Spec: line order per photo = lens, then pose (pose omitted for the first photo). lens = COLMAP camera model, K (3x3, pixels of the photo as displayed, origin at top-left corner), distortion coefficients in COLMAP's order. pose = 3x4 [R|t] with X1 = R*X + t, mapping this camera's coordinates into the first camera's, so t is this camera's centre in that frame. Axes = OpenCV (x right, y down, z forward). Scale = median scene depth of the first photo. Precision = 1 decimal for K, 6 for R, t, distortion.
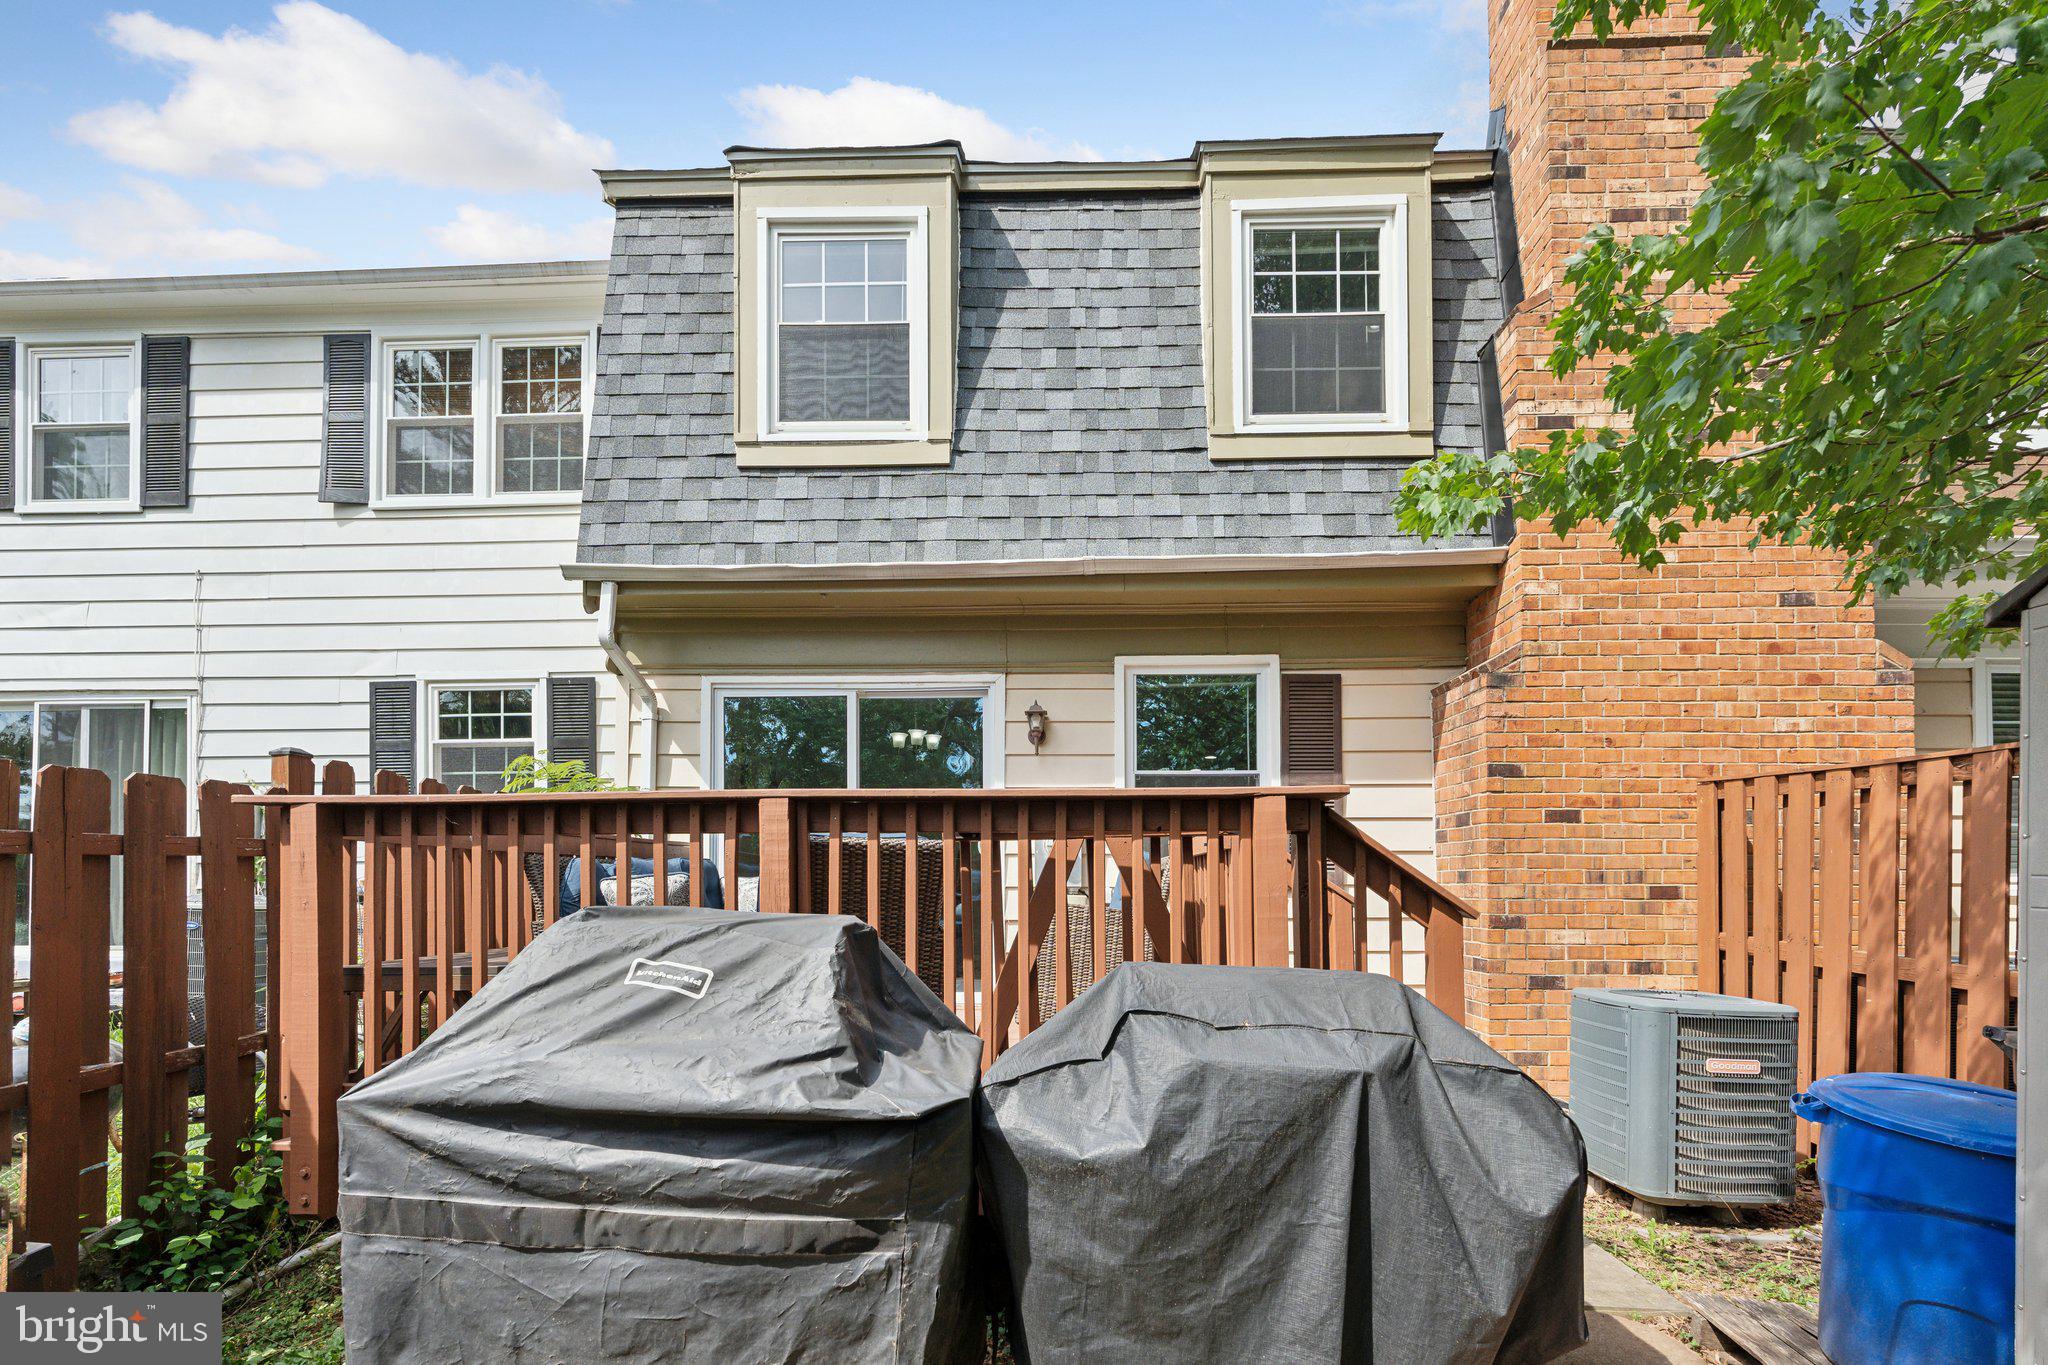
lens RADIAL K [[978.6, 0, 1043.6], [0, 978.6, 896.4], [0, 0, 1]] dist [-0.002714, 0.000182]
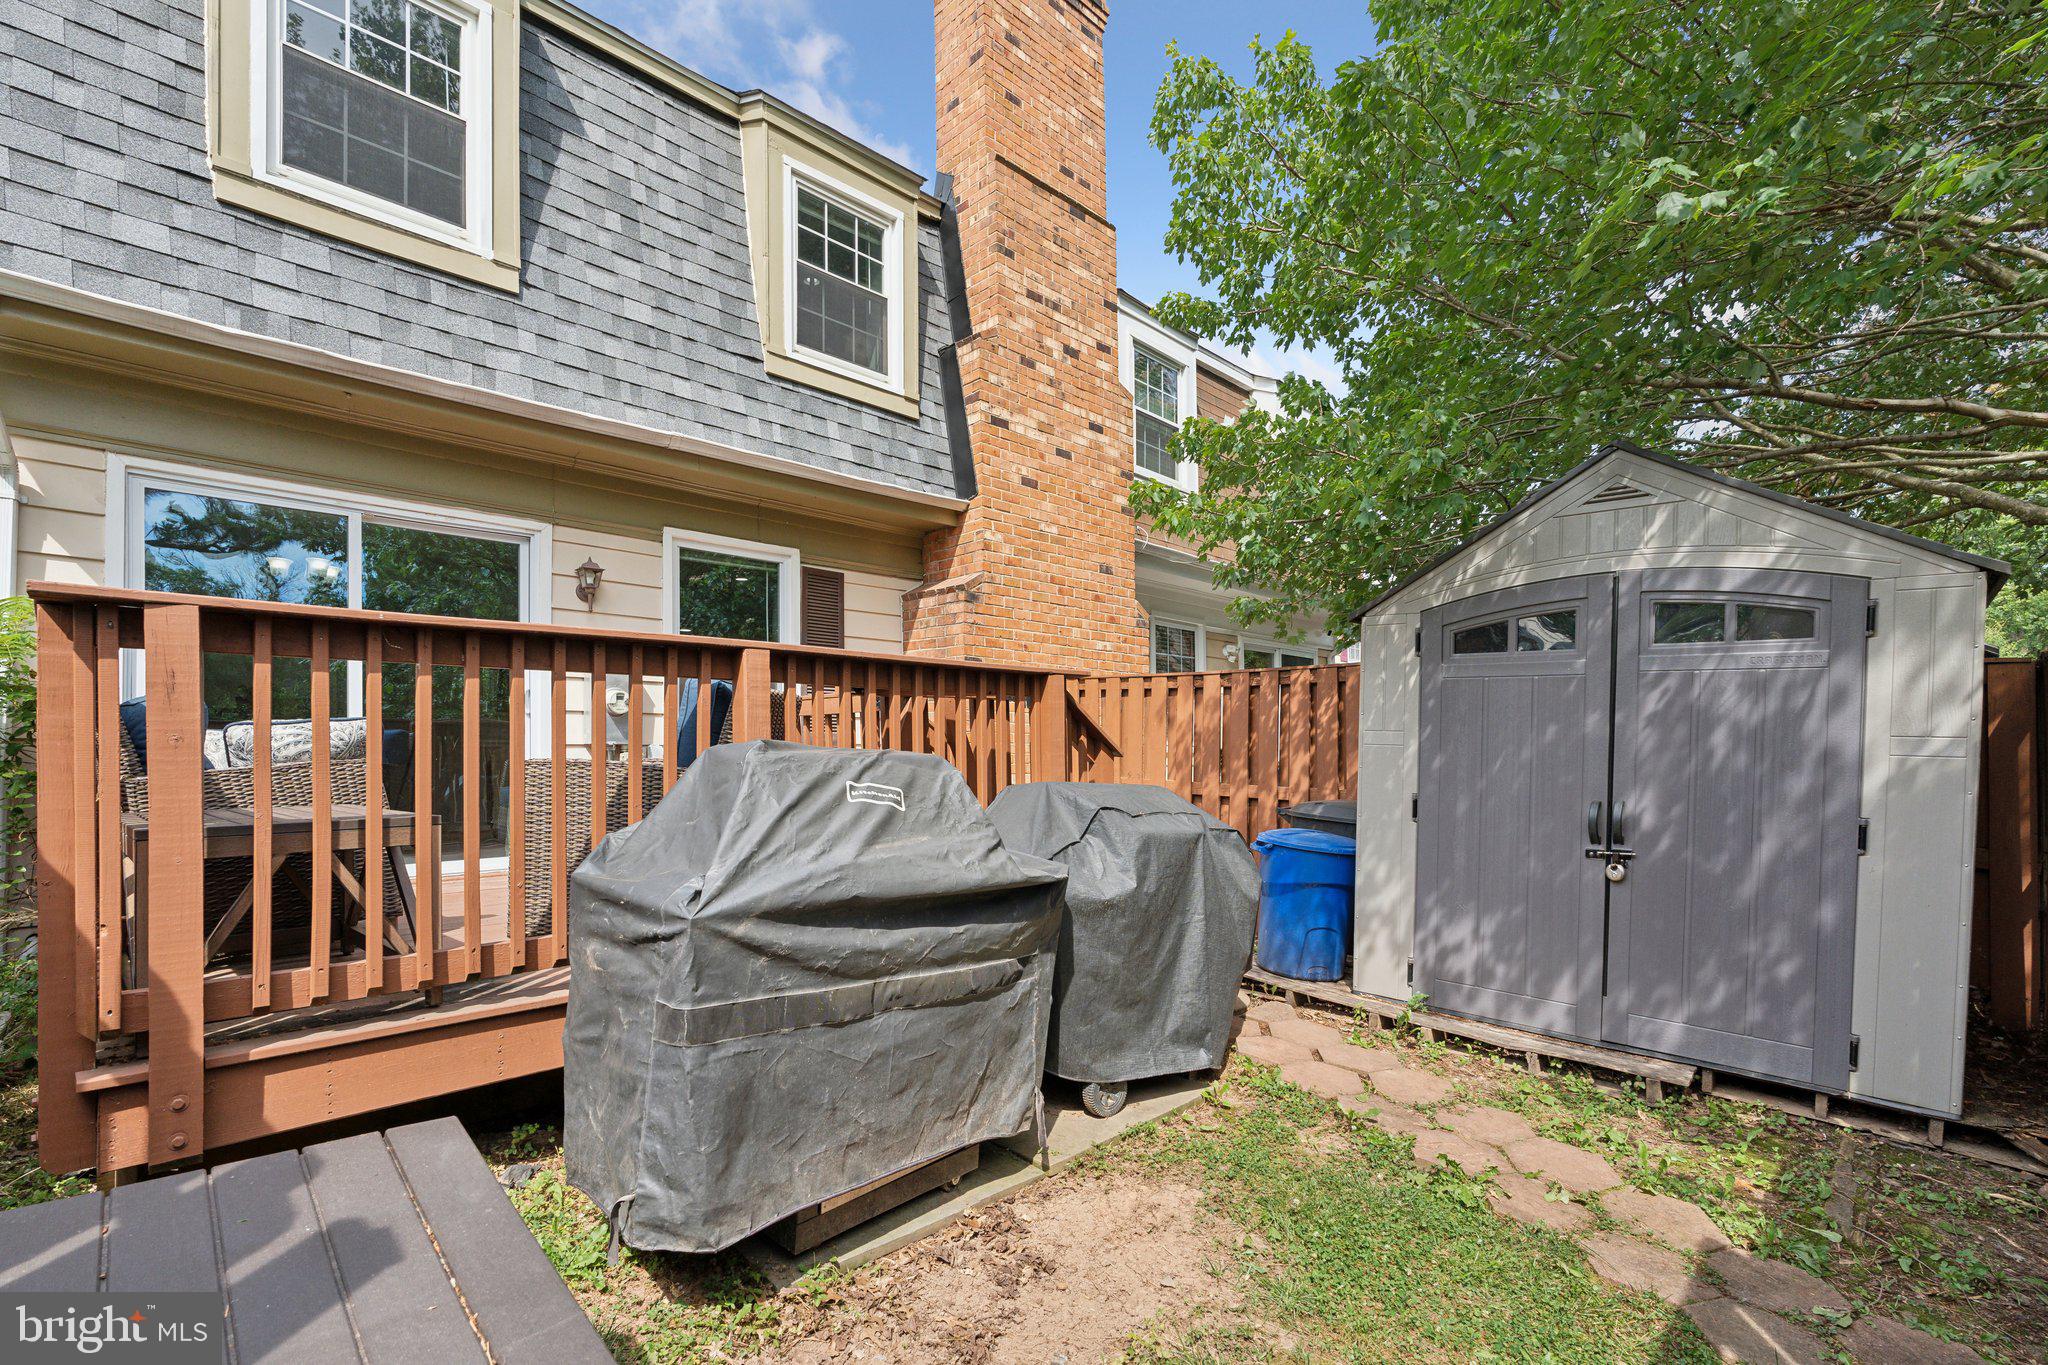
lens RADIAL K [[946.5, 0, 1017.6], [0, 946.5, 784.3], [0, 0, 1]] dist [-0.001570, 0.000256]
pose [[0.682136, -0.024483, 0.730815, -0.453292], [0.013379, 0.999690, 0.021002, 0.018364], [-0.731103, -0.004548, 0.682252, 0.022904]]
